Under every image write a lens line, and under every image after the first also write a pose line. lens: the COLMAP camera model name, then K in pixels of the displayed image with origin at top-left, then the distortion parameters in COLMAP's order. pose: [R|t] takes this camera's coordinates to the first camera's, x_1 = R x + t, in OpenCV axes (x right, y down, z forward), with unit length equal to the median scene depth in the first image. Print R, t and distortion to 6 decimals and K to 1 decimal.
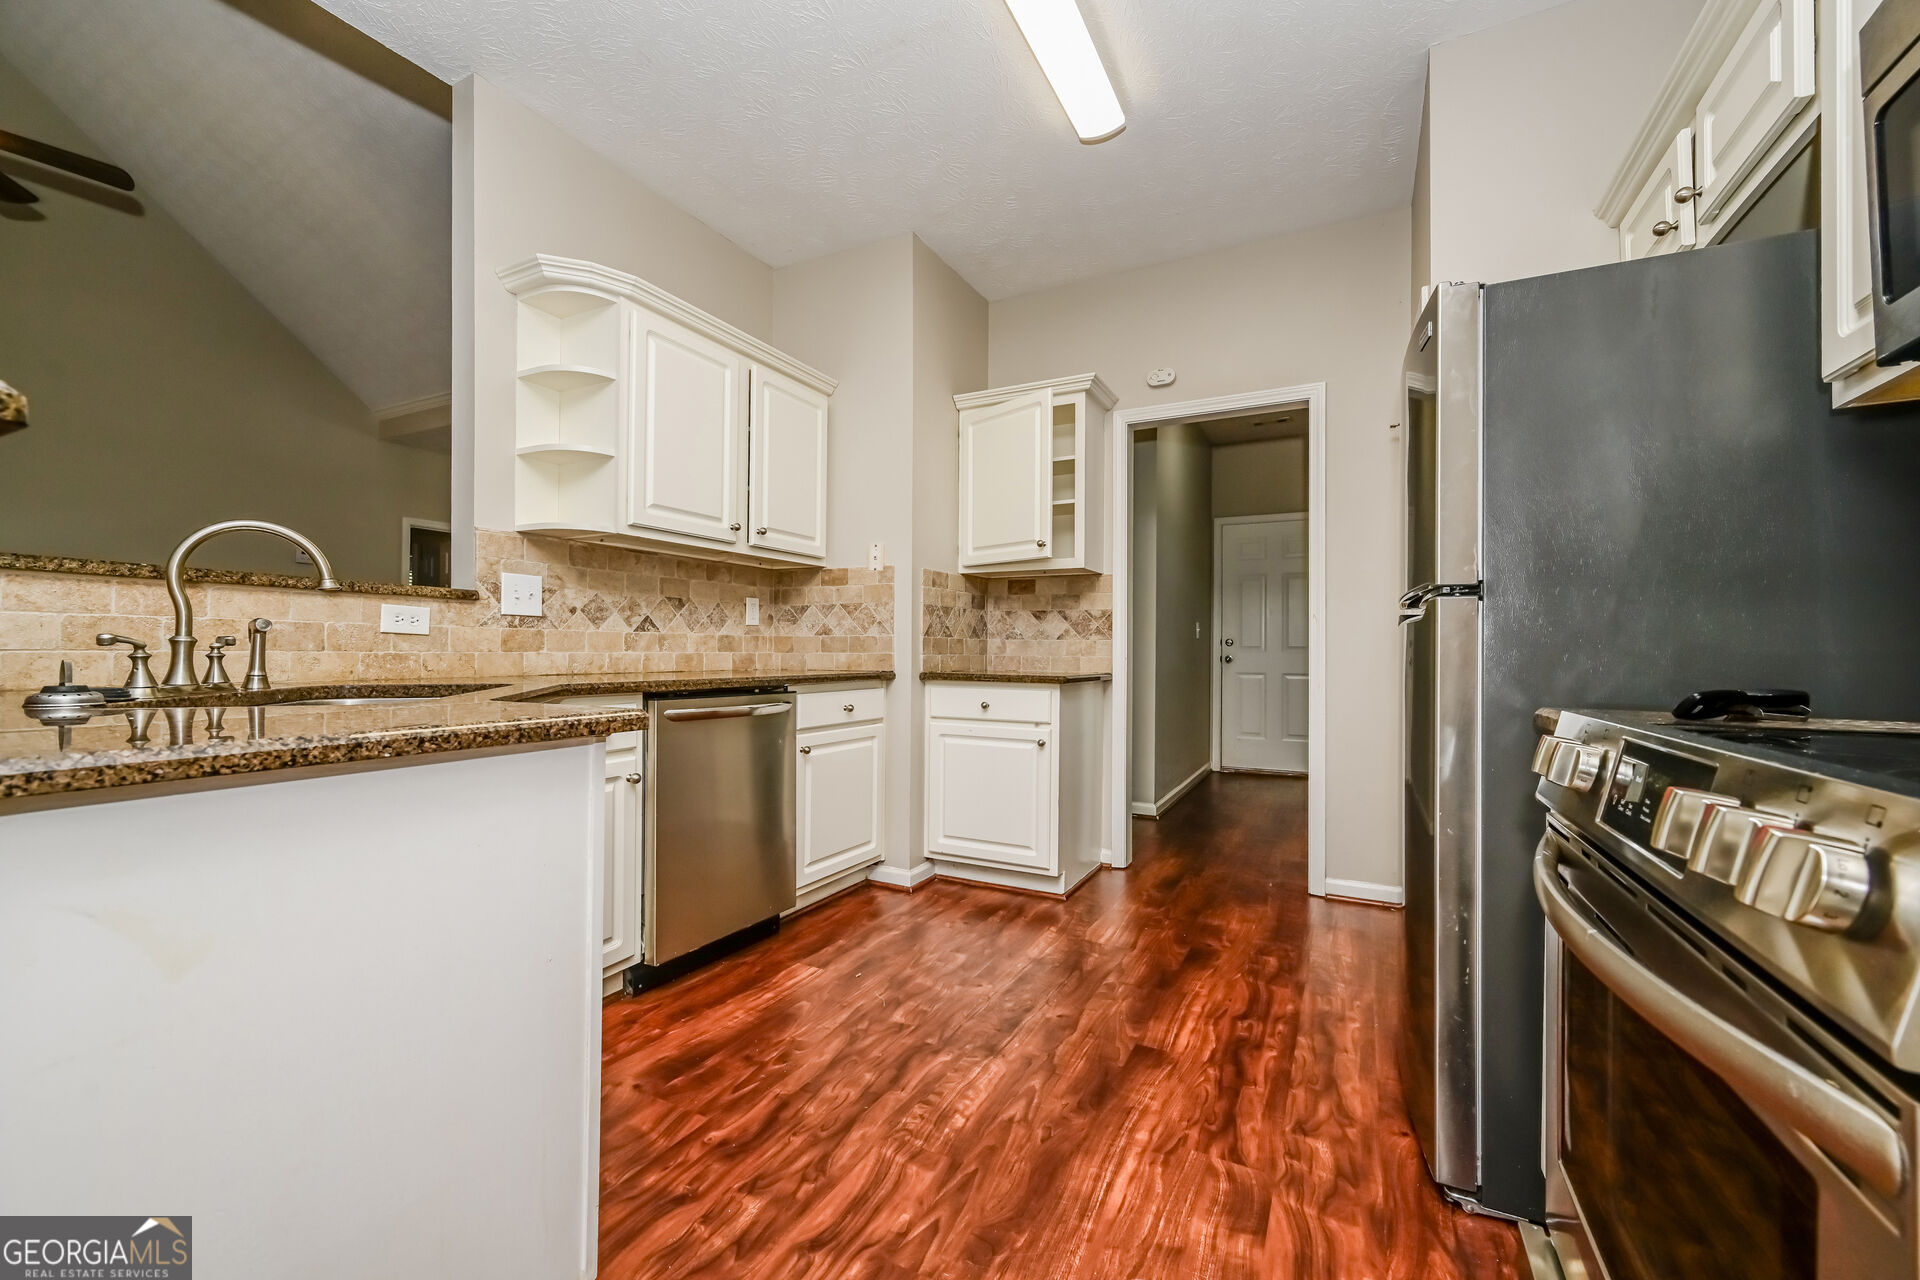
lens RADIAL K [[768.1, 0, 959.8], [0, 768.1, 646.8], [0, 0, 1]] dist [-0.000772, -0.000201]
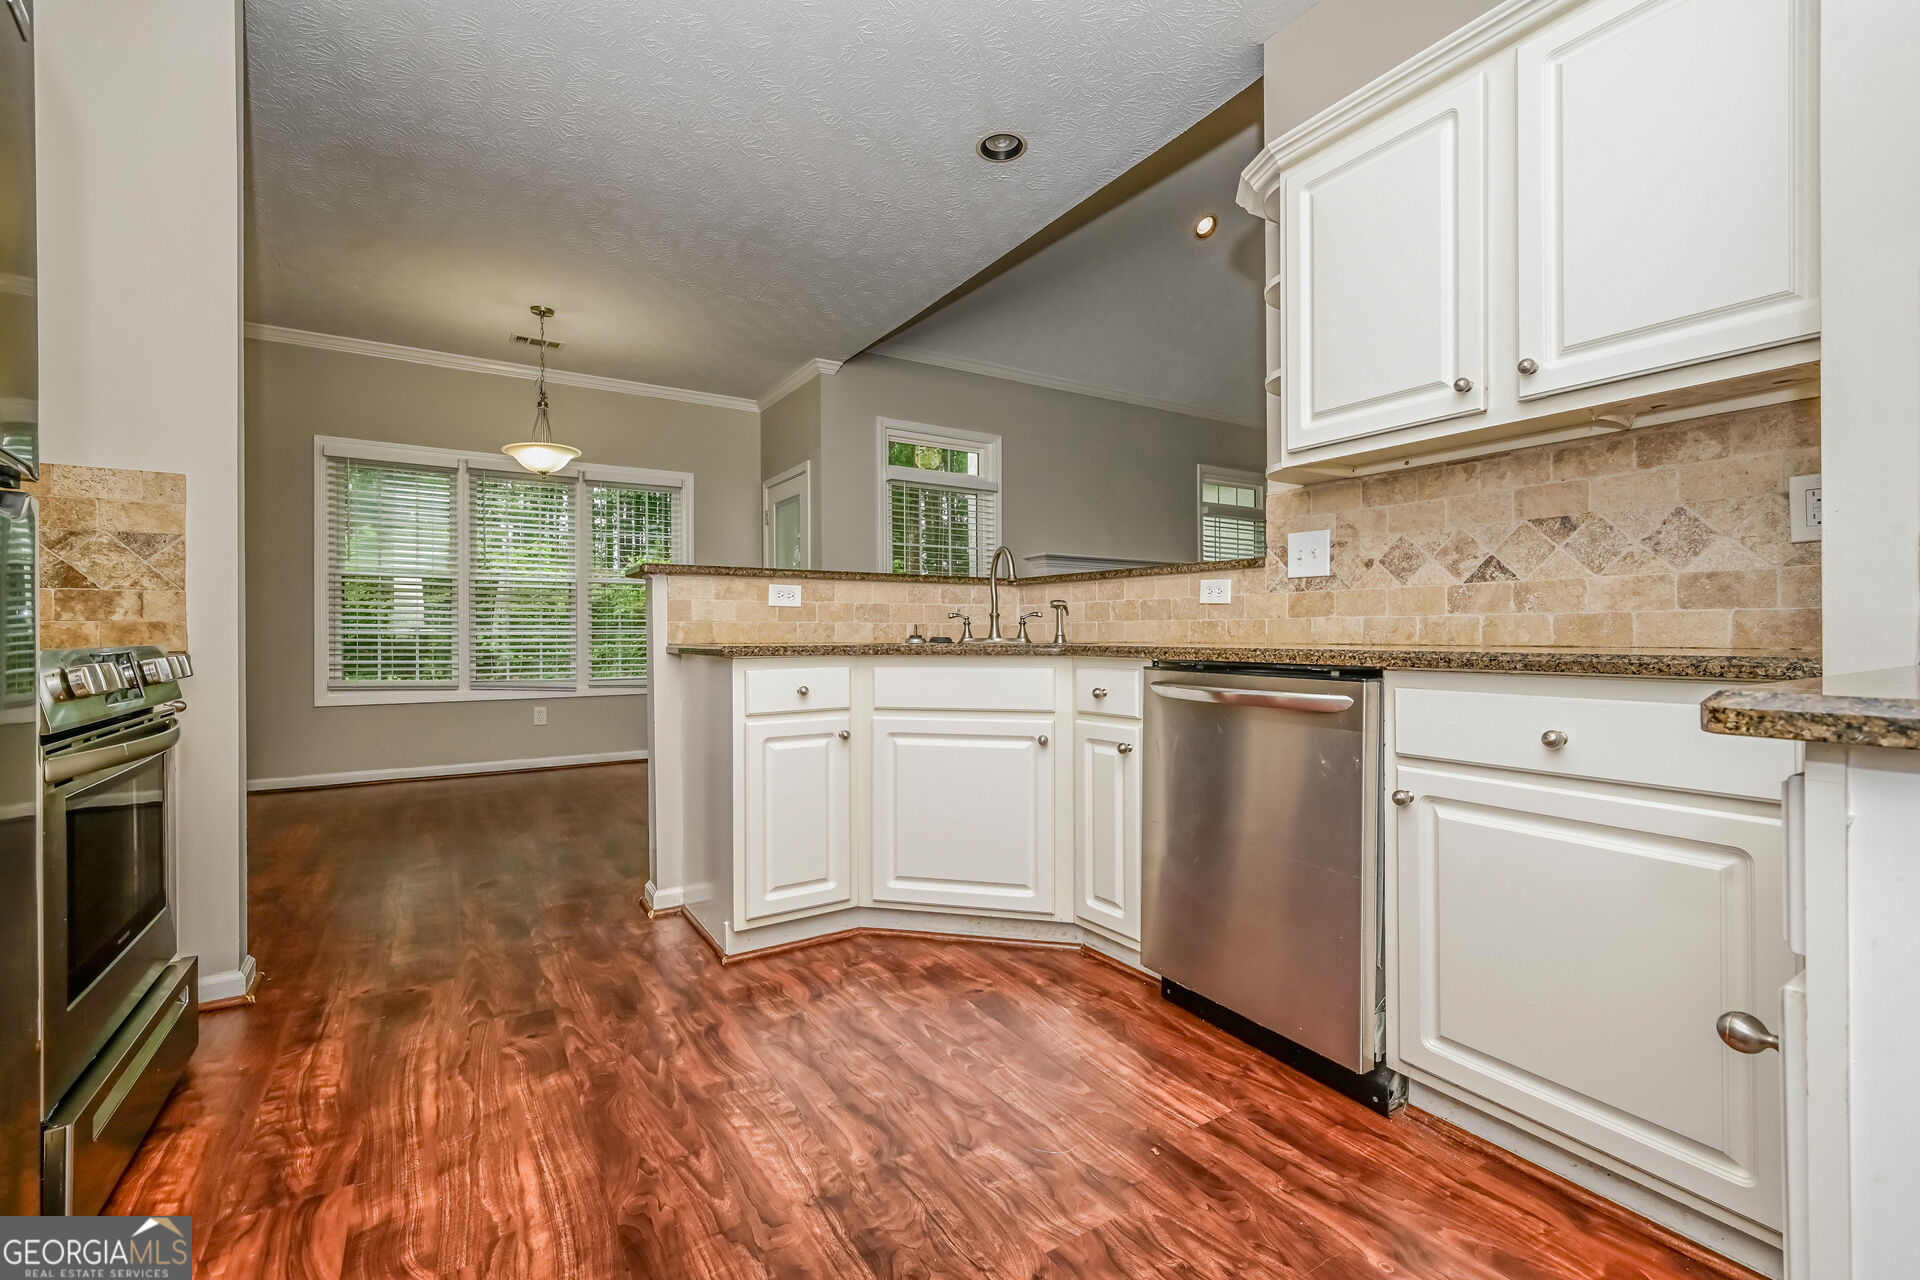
lens RADIAL K [[821.3, 0, 961.3], [0, 821.3, 632.9], [0, 0, 1]] dist [0.002130, 0.000165]
pose [[-0.506095, -0.004735, -0.862464, 0.599078], [0.004902, 0.999953, -0.008366, 0.039697], [0.862464, -0.008462, -0.506048, 1.456923]]
